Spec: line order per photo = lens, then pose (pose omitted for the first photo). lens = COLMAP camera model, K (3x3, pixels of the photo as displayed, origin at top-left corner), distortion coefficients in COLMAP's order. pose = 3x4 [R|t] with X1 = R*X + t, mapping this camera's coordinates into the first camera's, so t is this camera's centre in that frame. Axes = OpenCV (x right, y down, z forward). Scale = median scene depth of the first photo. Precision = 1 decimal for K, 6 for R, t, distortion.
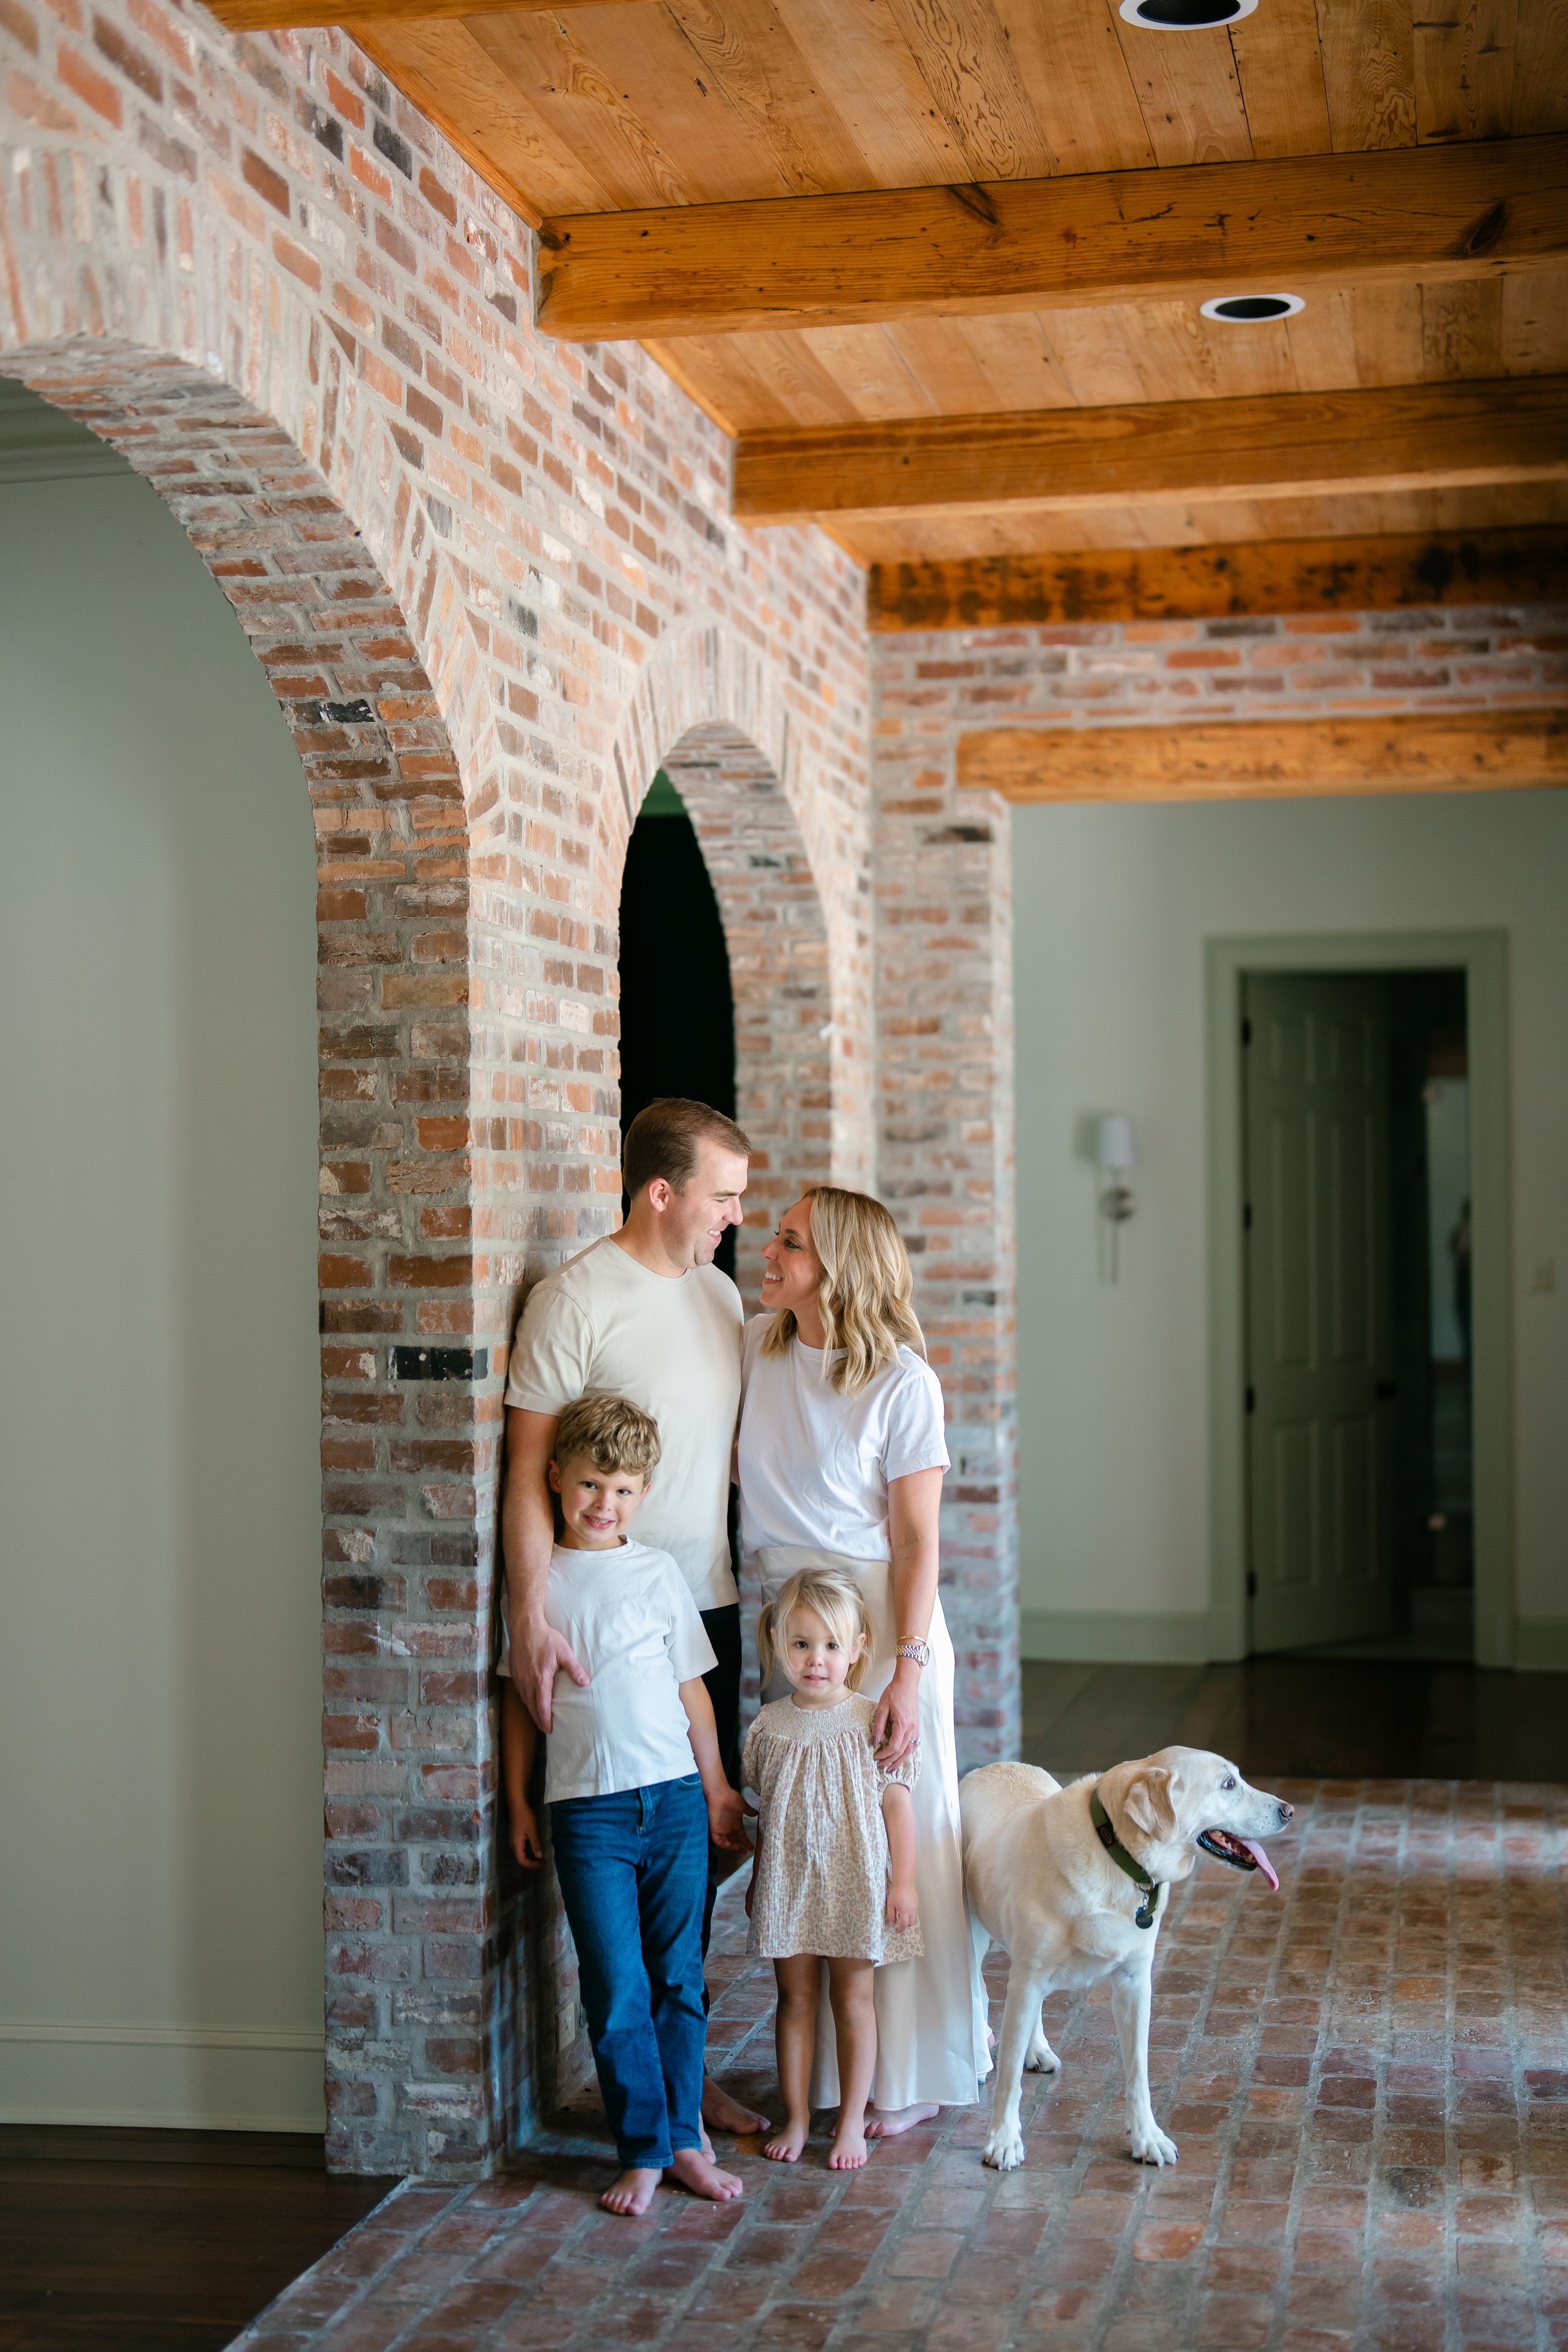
lens RADIAL K [[3274.8, 0, 782.5], [0, 3274.8, 1225.0], [0, 0, 1]] dist [-0.135182, 0.806452]
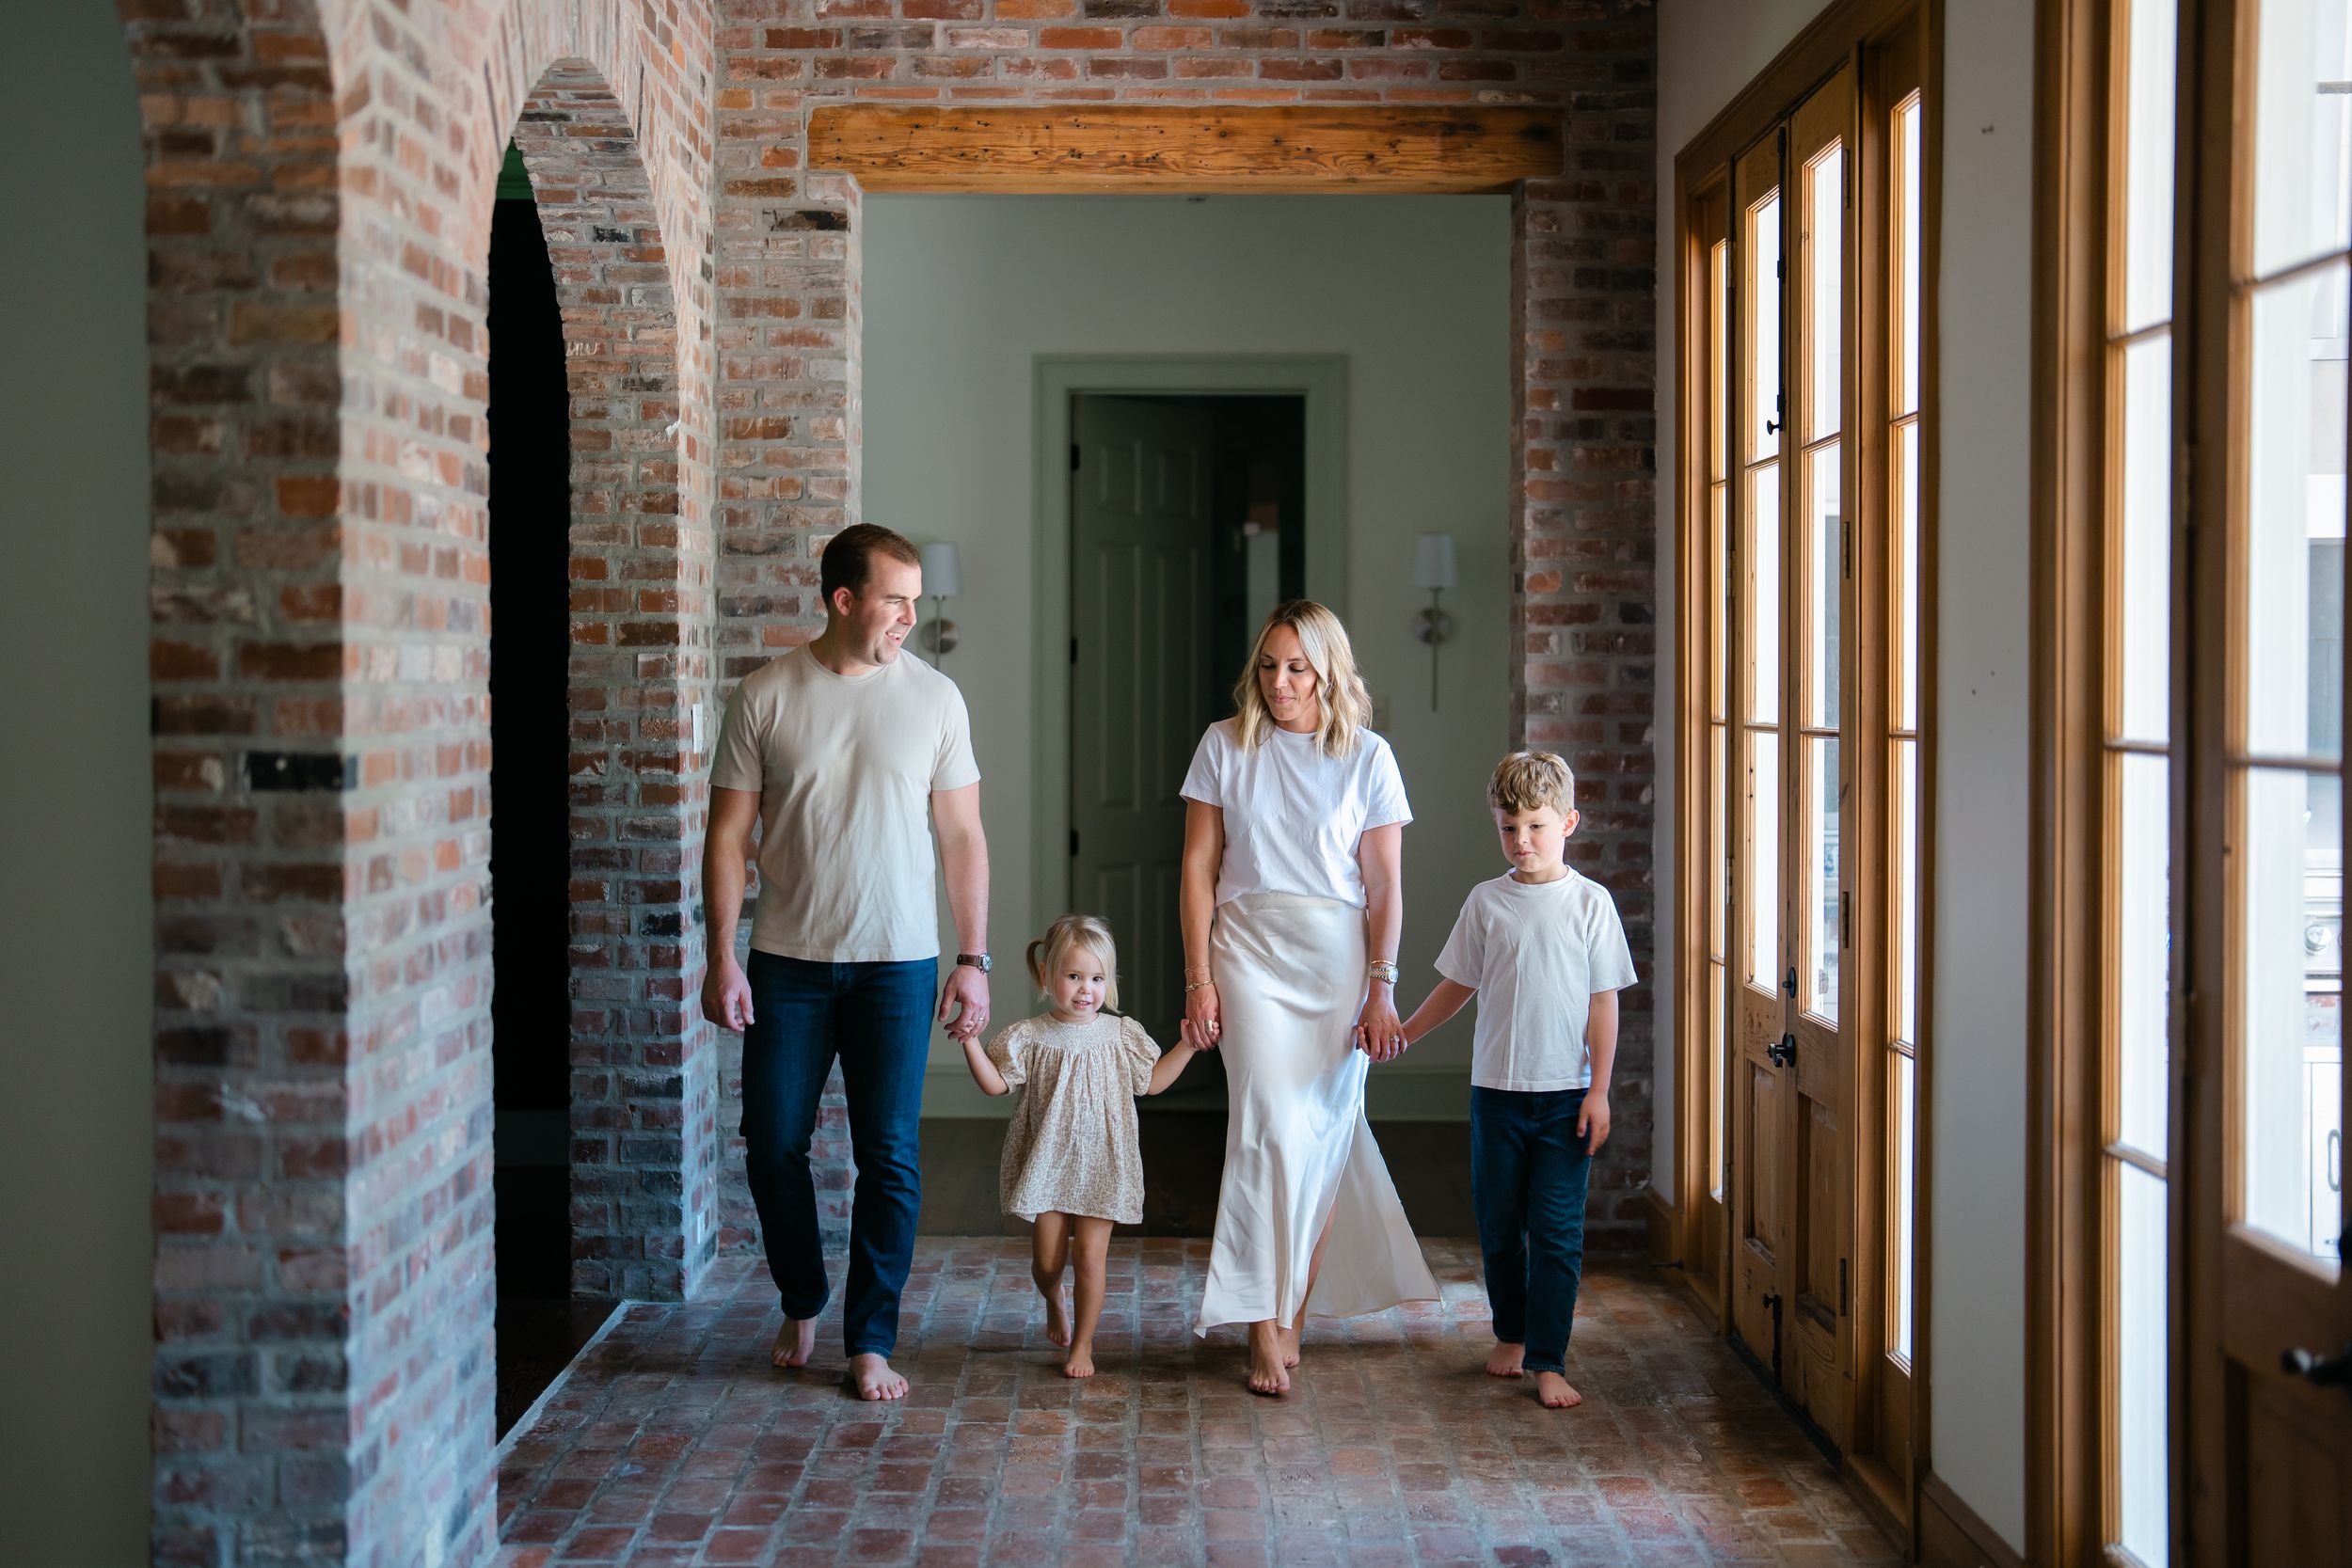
lens RADIAL K [[3251.1, 0, 1174.3], [0, 3251.1, 801.7], [0, 0, 1]] dist [-0.165435, 0.924820]
pose [[0.977946, 0.003992, 0.208820, -0.046570], [-0.011413, 0.999345, 0.034348, 0.014999], [-0.208546, -0.035974, 0.977351, 0.114273]]
